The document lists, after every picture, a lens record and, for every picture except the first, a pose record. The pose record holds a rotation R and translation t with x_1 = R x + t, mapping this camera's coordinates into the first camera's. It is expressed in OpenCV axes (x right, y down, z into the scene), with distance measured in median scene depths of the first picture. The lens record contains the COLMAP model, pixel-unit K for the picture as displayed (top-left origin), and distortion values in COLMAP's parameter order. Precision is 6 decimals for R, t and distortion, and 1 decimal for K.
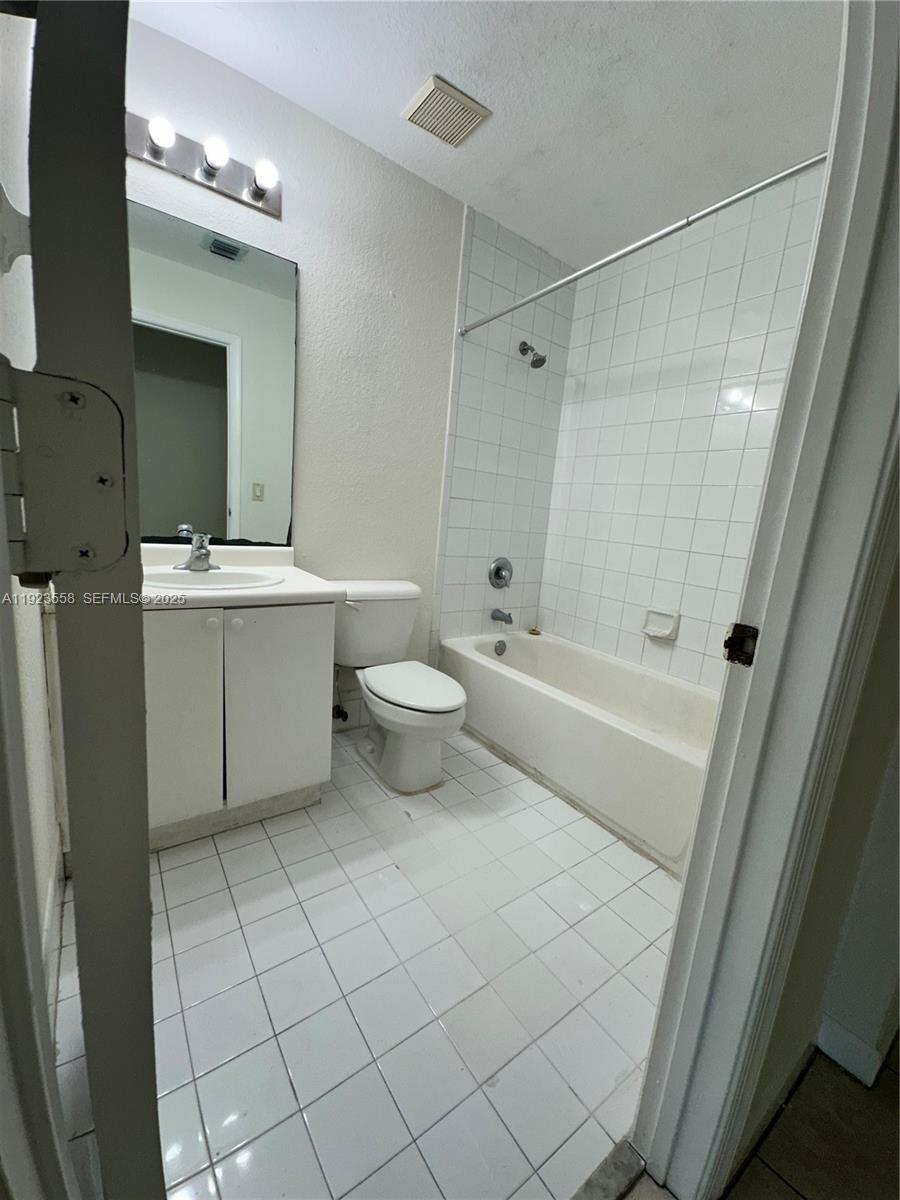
lens RADIAL K [[474.8, 0, 451.4], [0, 474.8, 597.6], [0, 0, 1]] dist [0.004515, -0.003119]
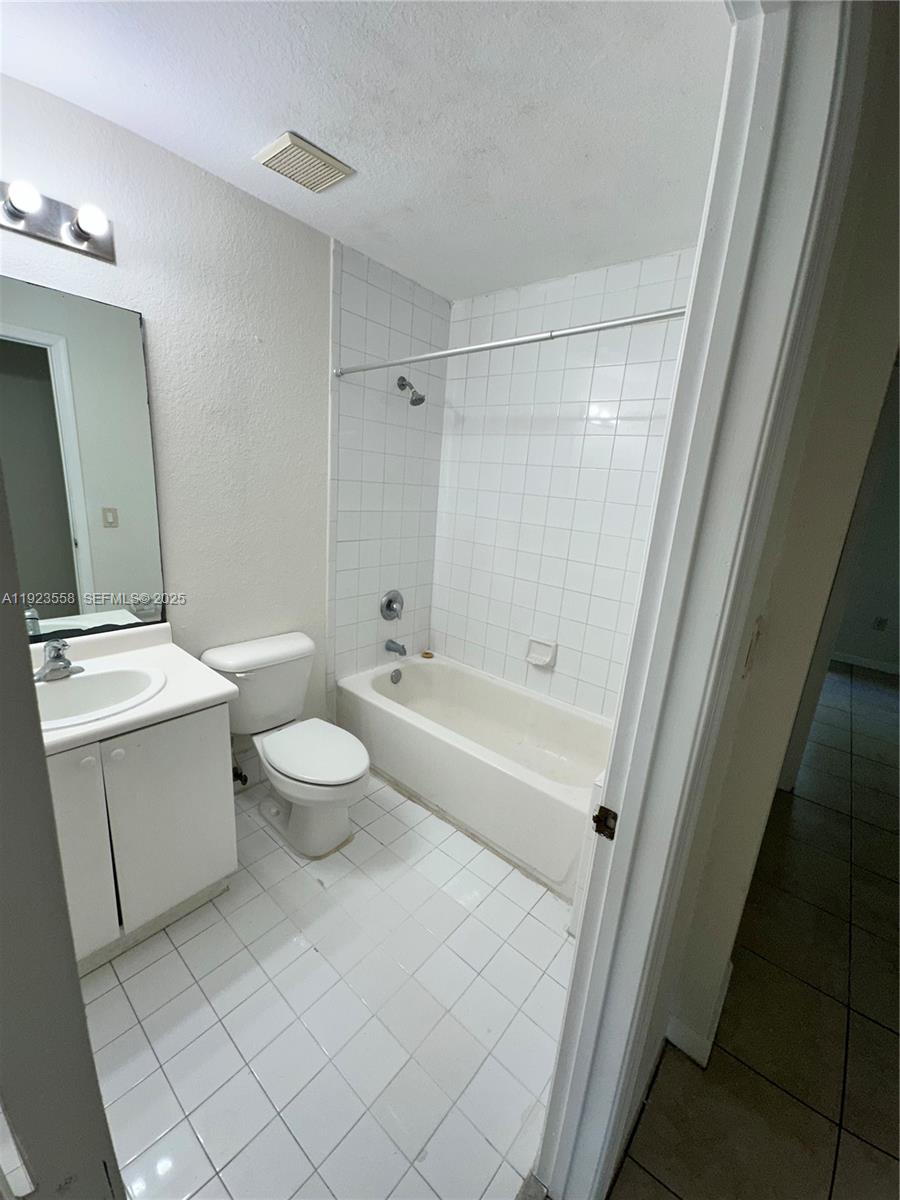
lens RADIAL K [[474.8, 0, 450.4], [0, 474.8, 601.6], [0, 0, 1]] dist [0.004515, -0.003119]
pose [[0.972005, -0.071184, 0.223918, -0.004407], [0.053056, 0.994884, 0.085965, -0.209782], [-0.228891, -0.071678, 0.970809, -0.020049]]
